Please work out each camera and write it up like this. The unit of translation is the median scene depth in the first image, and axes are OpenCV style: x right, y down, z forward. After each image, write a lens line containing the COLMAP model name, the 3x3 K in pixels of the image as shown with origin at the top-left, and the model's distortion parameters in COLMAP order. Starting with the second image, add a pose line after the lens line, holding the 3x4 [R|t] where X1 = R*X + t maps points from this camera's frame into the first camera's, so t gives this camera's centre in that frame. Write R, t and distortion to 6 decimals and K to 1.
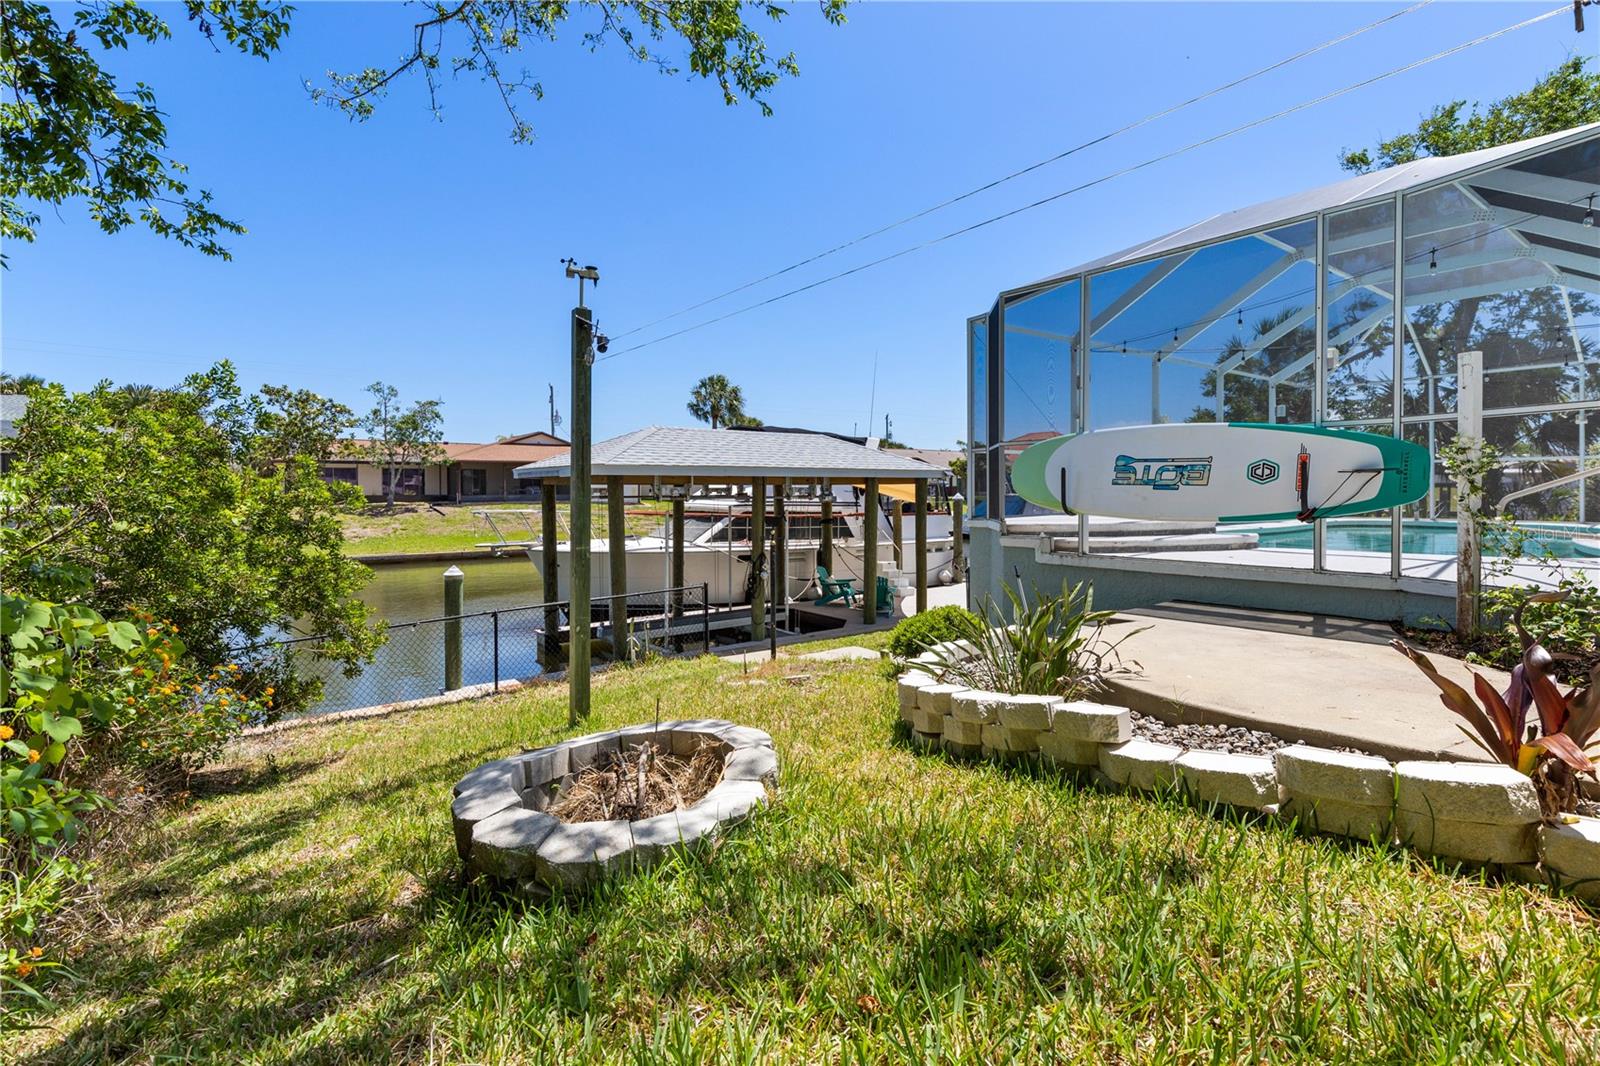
lens RADIAL K [[726.2, 0, 826.8], [0, 726.2, 504.5], [0, 0, 1]] dist [0.004234, -0.000423]
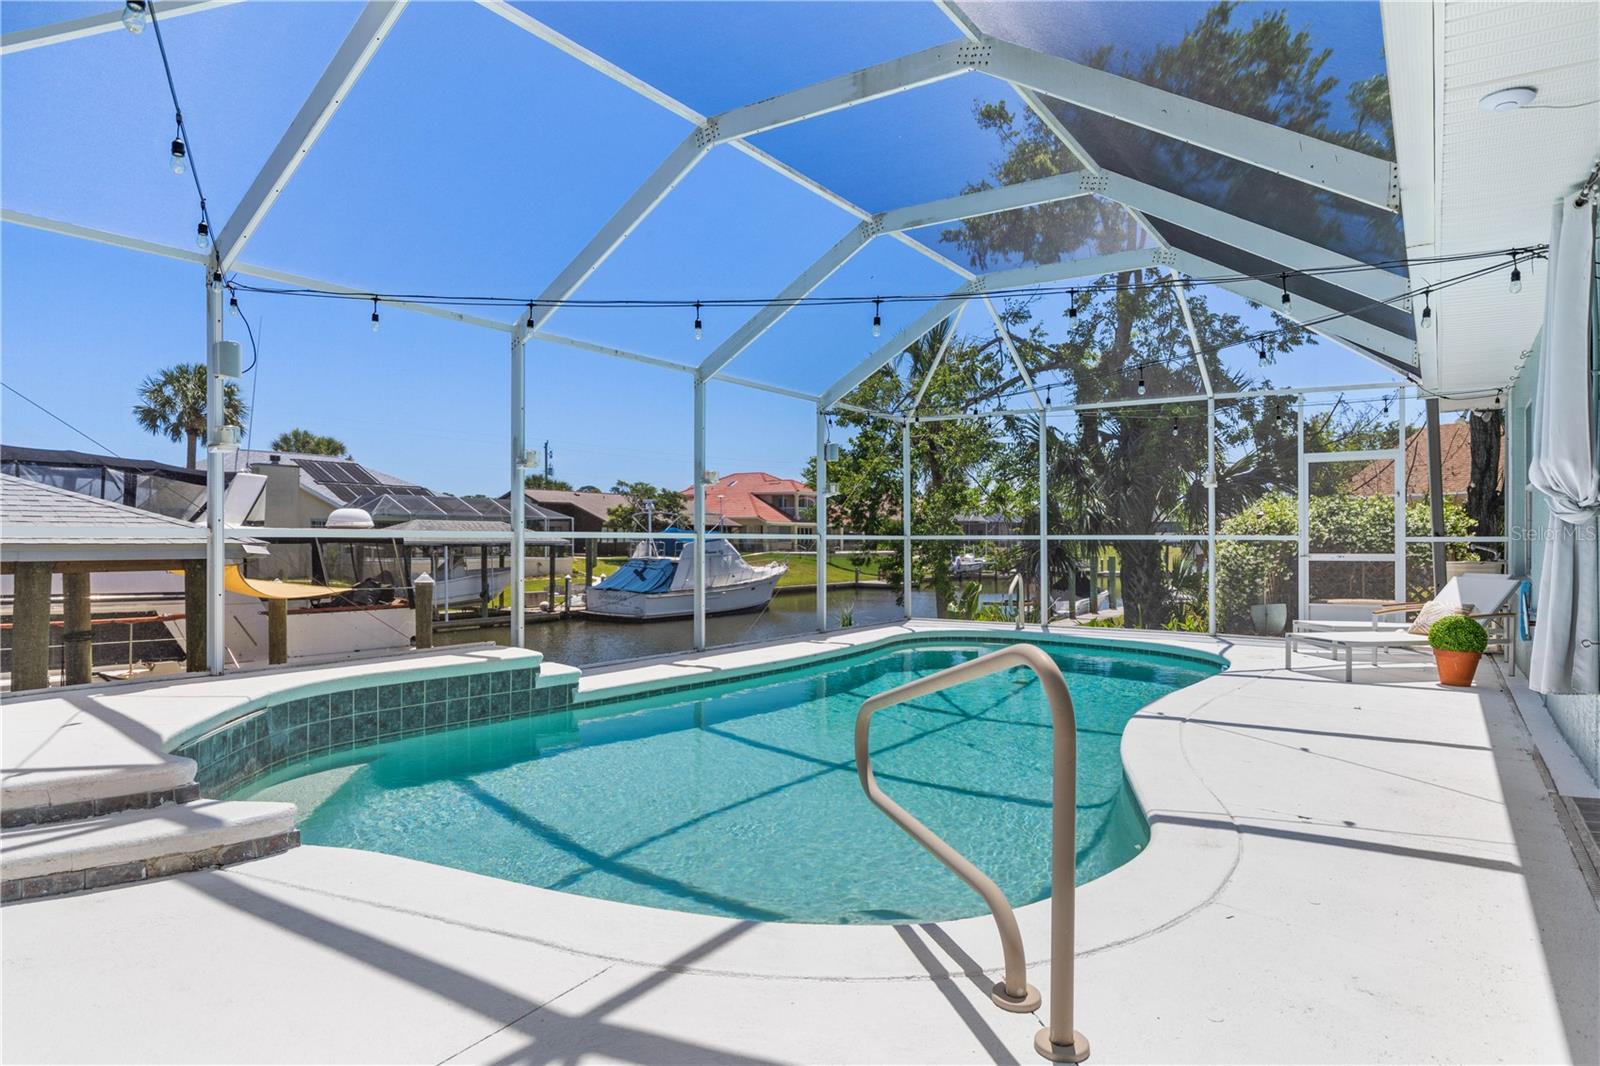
lens RADIAL K [[922.7, 0, 806.0], [0, 922.7, 531.6], [0, 0, 1]] dist [-0.022801, 0.000830]
pose [[0.949871, 0.015161, 0.312276, 0.257765], [-0.005218, 0.999453, -0.032652, -0.025887], [-0.312600, 0.029386, 0.949430, 0.196191]]
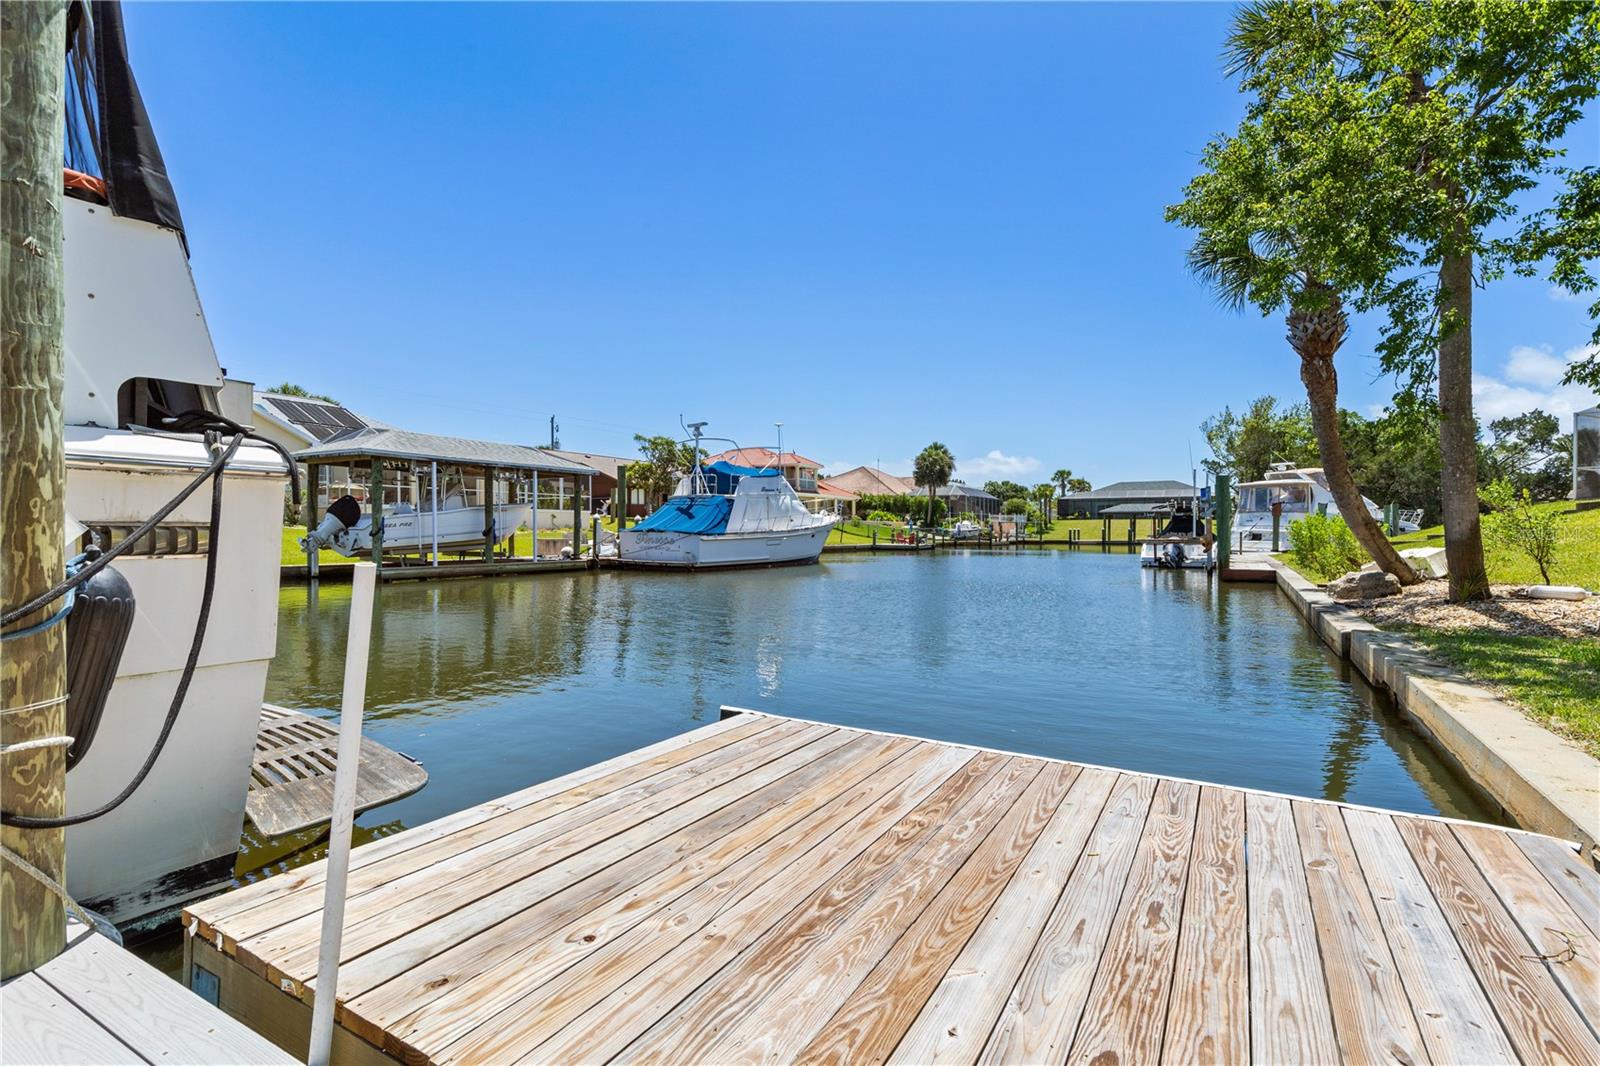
lens RADIAL K [[726.2, 0, 796.5], [0, 726.2, 527.0], [0, 0, 1]] dist [0.004234, -0.000423]
pose [[0.929446, 0.012416, 0.368750, 0.250296], [-0.000459, 0.999472, -0.032497, 0.068586], [-0.368959, 0.030035, 0.928960, 0.954743]]
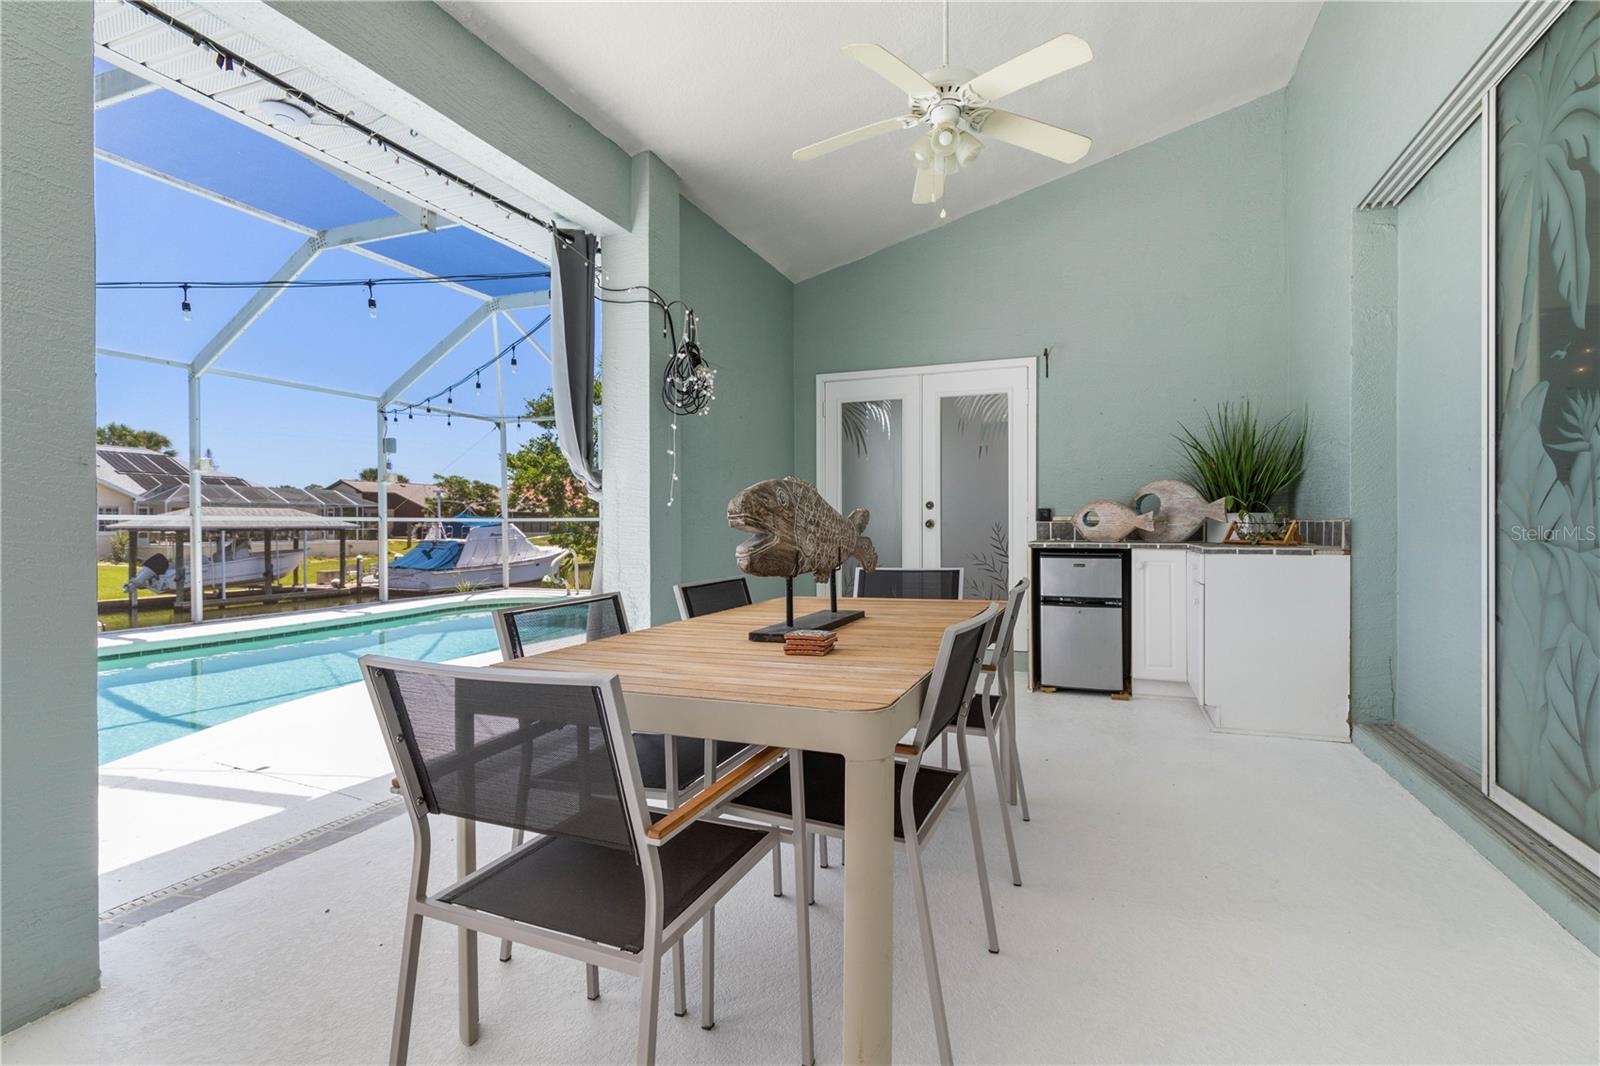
lens RADIAL K [[726.2, 0, 809.5], [0, 726.2, 526.0], [0, 0, 1]] dist [0.004234, -0.000423]
pose [[0.862184, 0.005560, 0.506565, 0.440649], [0.005711, 0.999770, -0.020692, -0.023723], [-0.506563, 0.020733, 0.861954, 0.135657]]
